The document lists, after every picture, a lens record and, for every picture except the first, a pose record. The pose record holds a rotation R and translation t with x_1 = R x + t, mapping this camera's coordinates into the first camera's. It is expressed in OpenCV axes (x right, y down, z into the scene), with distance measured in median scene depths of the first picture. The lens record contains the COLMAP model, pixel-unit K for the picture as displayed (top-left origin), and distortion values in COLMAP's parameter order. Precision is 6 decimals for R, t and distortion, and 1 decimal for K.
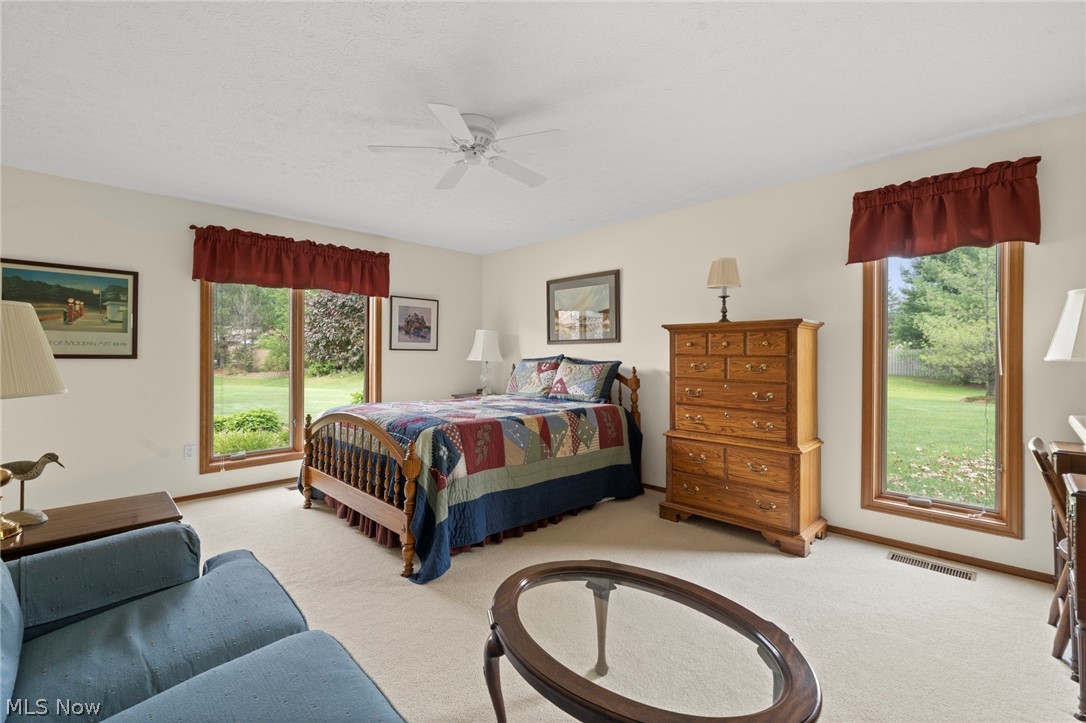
lens RADIAL K [[470.8, 0, 539.4], [0, 470.8, 356.0], [0, 0, 1]] dist [-0.000367, 0.000084]
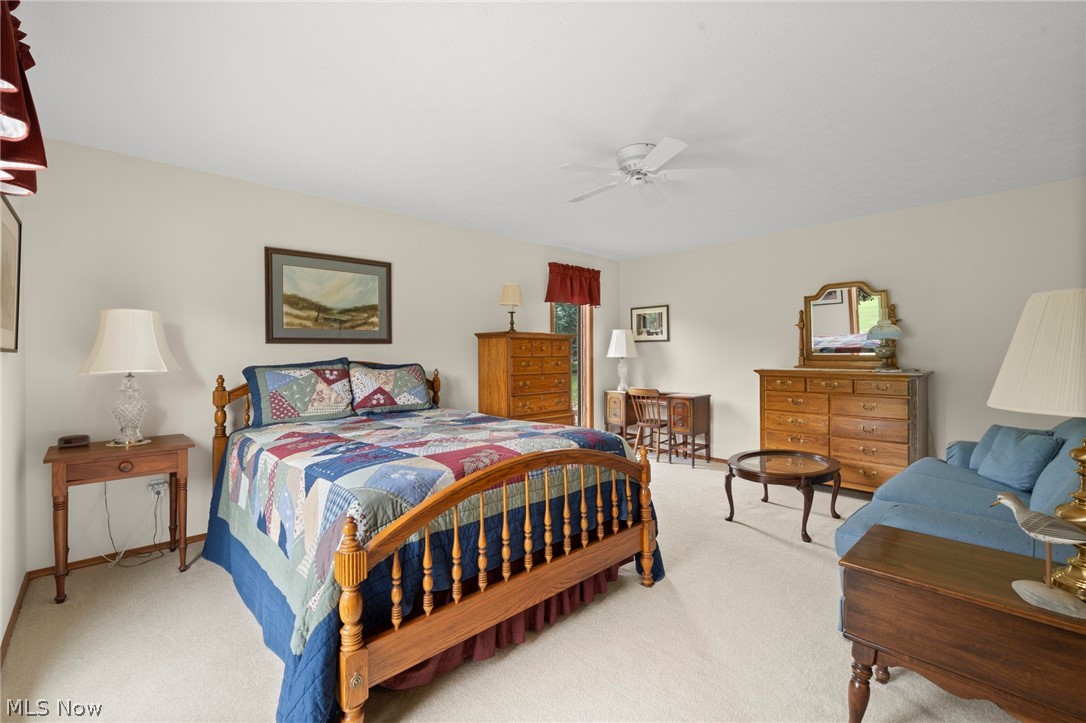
lens RADIAL K [[470.8, 0, 539.4], [0, 470.8, 356.0], [0, 0, 1]] dist [-0.000367, 0.000084]
pose [[0.027515, -0.003468, 0.999615, -0.774660], [0.013453, 0.999905, 0.003099, -0.004743], [-0.999531, 0.013363, 0.027559, 0.738748]]
